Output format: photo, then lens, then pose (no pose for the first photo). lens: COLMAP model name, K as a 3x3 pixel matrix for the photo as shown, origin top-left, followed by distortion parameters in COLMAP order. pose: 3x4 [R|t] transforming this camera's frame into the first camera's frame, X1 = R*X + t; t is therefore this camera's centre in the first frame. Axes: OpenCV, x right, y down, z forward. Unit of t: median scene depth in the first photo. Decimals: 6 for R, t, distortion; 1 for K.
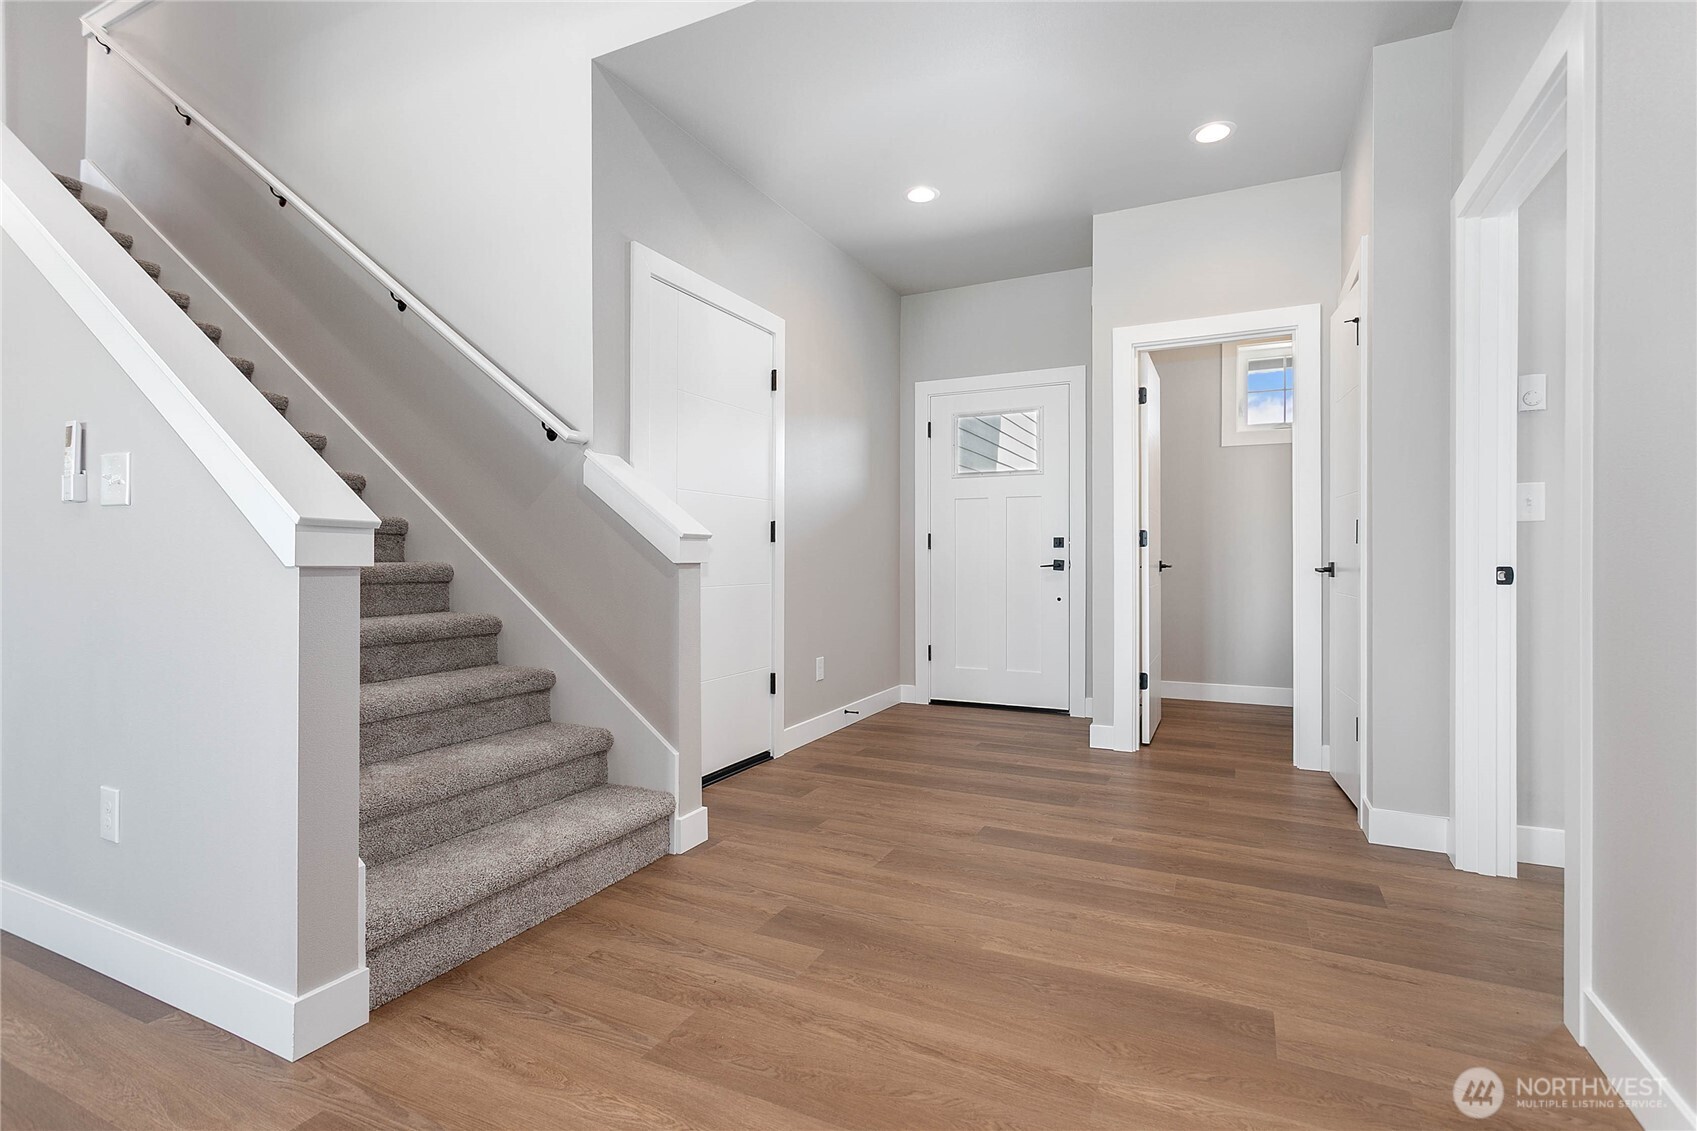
lens RADIAL K [[806.5, 0, 847.4], [0, 806.5, 560.4], [0, 0, 1]] dist [0.003188, 0.000443]
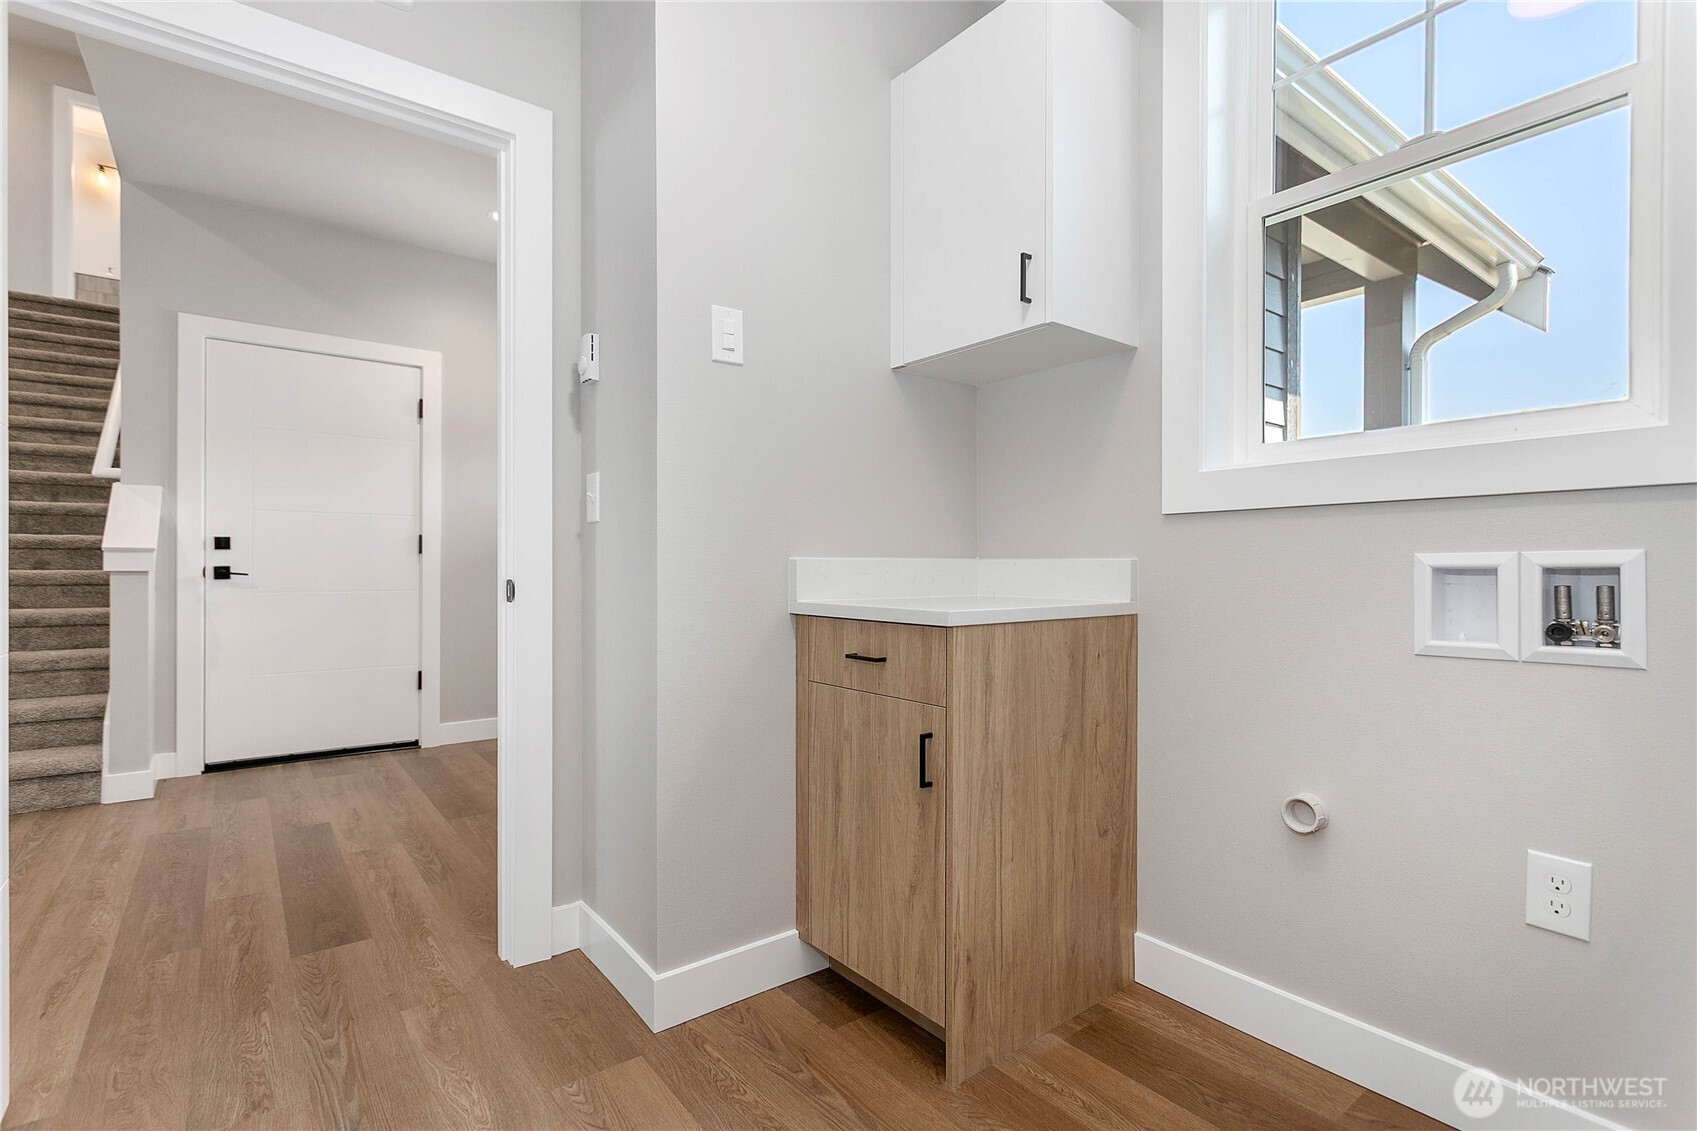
lens RADIAL K [[806.5, 0, 837.5], [0, 806.5, 567.0], [0, 0, 1]] dist [0.003188, 0.000443]
pose [[0.891156, 0.002754, -0.453689, 1.366233], [-0.005075, 0.999980, -0.003897, -0.003918], [0.453669, 0.005775, 0.891151, 0.396276]]
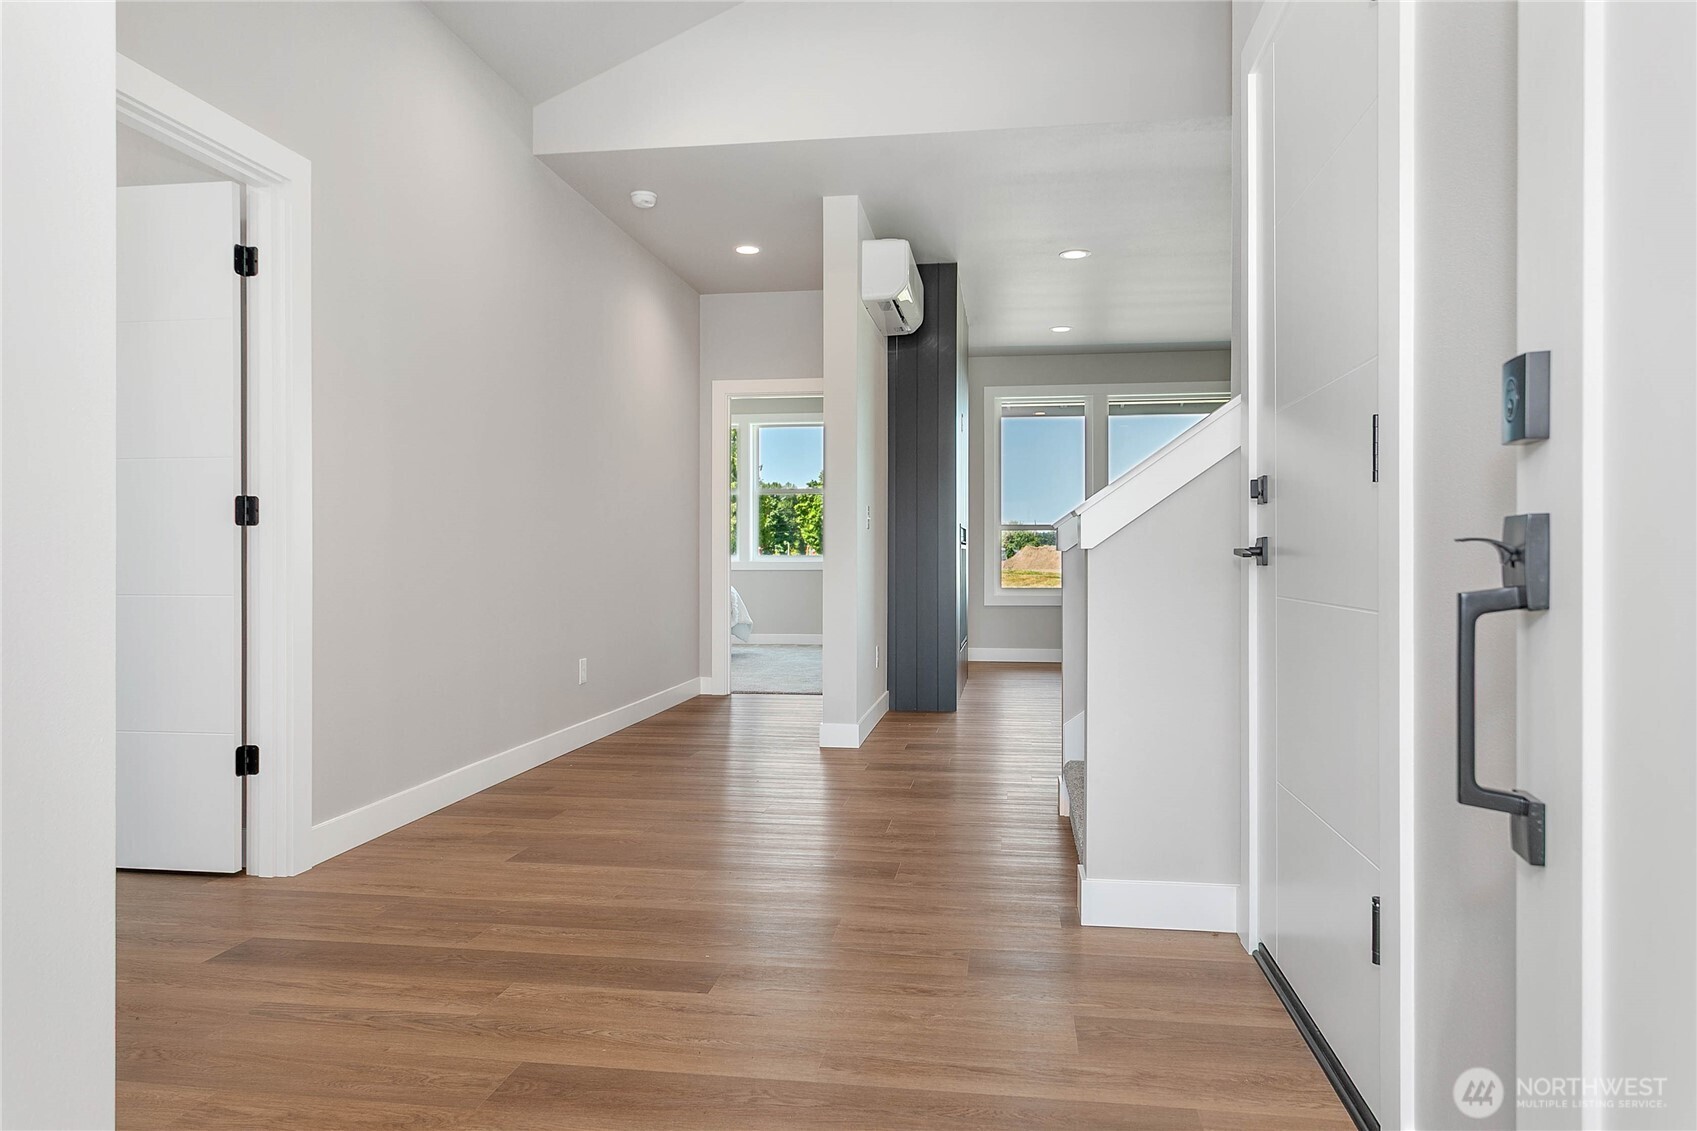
lens RADIAL K [[1106.8, 0, 842.6], [0, 1106.8, 556.9], [0, 0, 1]] dist [0.007873, -0.002824]
pose [[-0.955378, -0.000570, -0.295385, 0.346725], [-0.001086, 0.999998, 0.001583, 0.010079], [0.295383, 0.001833, -0.955377, 1.982318]]
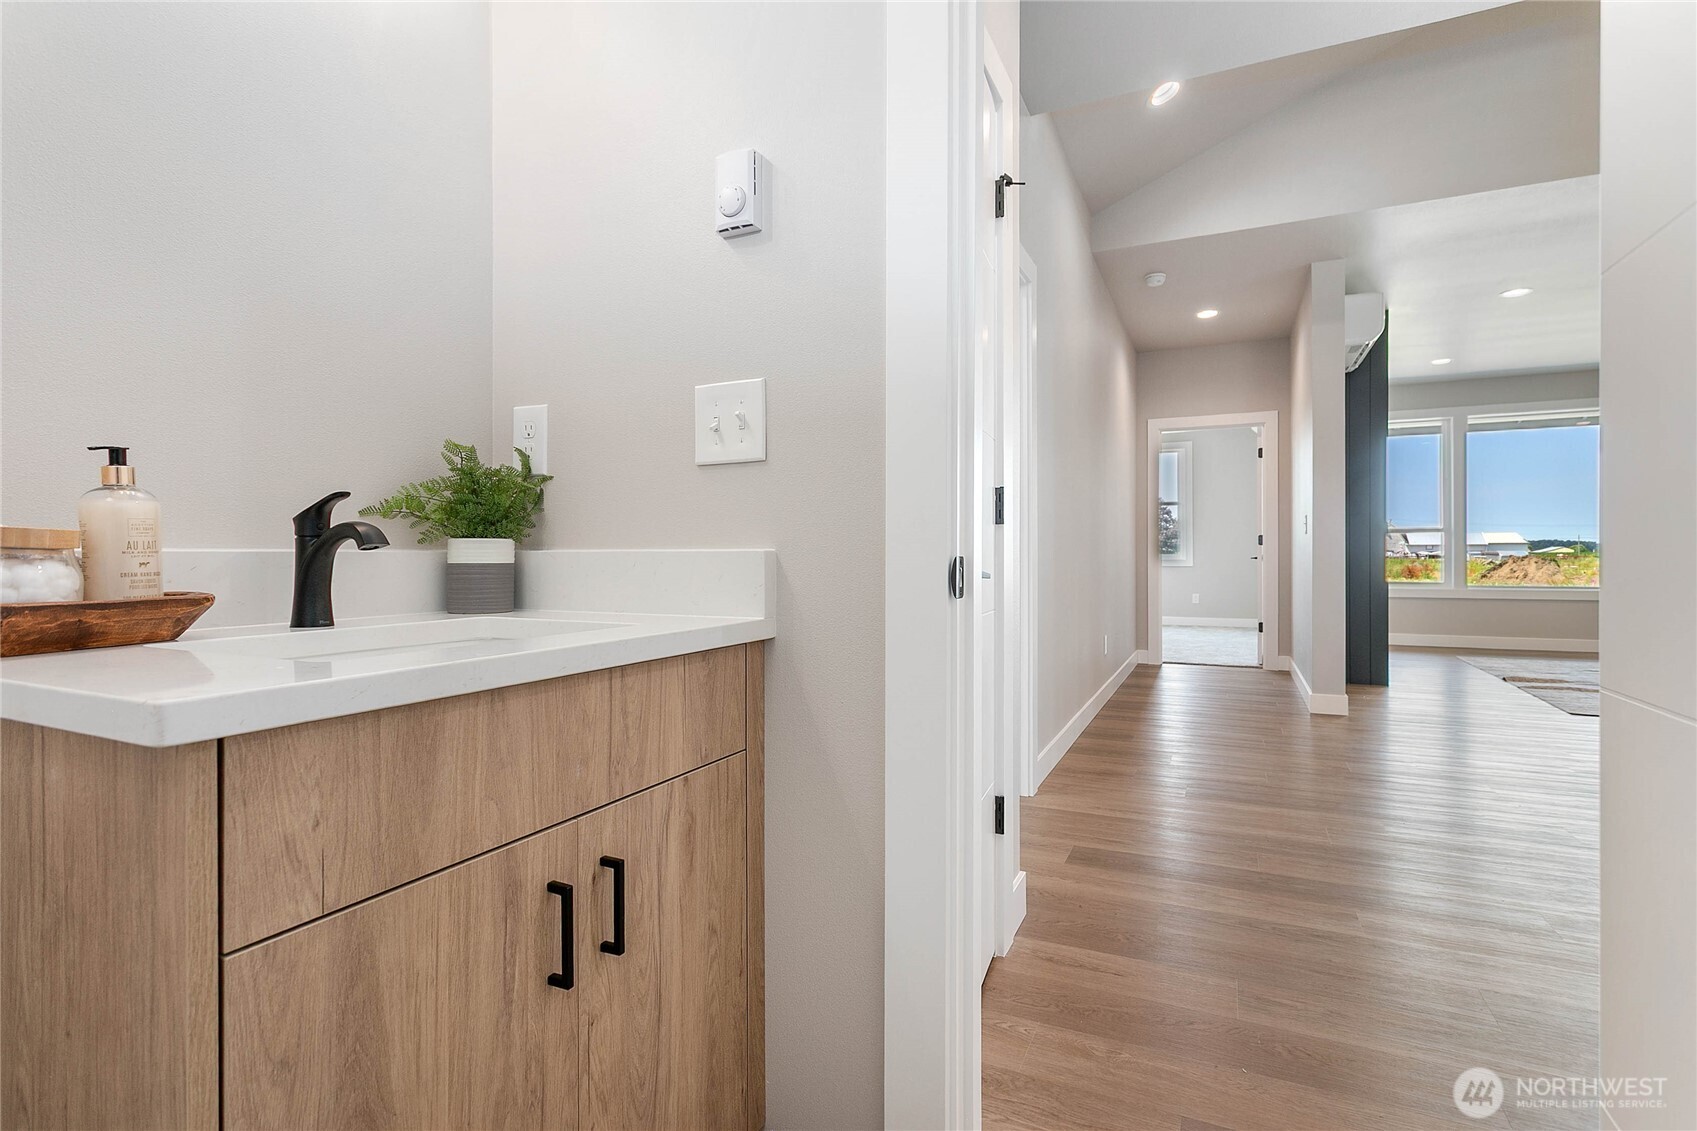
lens RADIAL K [[806.5, 0, 845.0], [0, 806.5, 562.4], [0, 0, 1]] dist [0.003188, 0.000443]
pose [[-0.999935, 0.003639, -0.010797, 0.856186], [0.003536, 0.999948, 0.009534, 0.003797], [0.010831, 0.009495, -0.999896, 1.832605]]
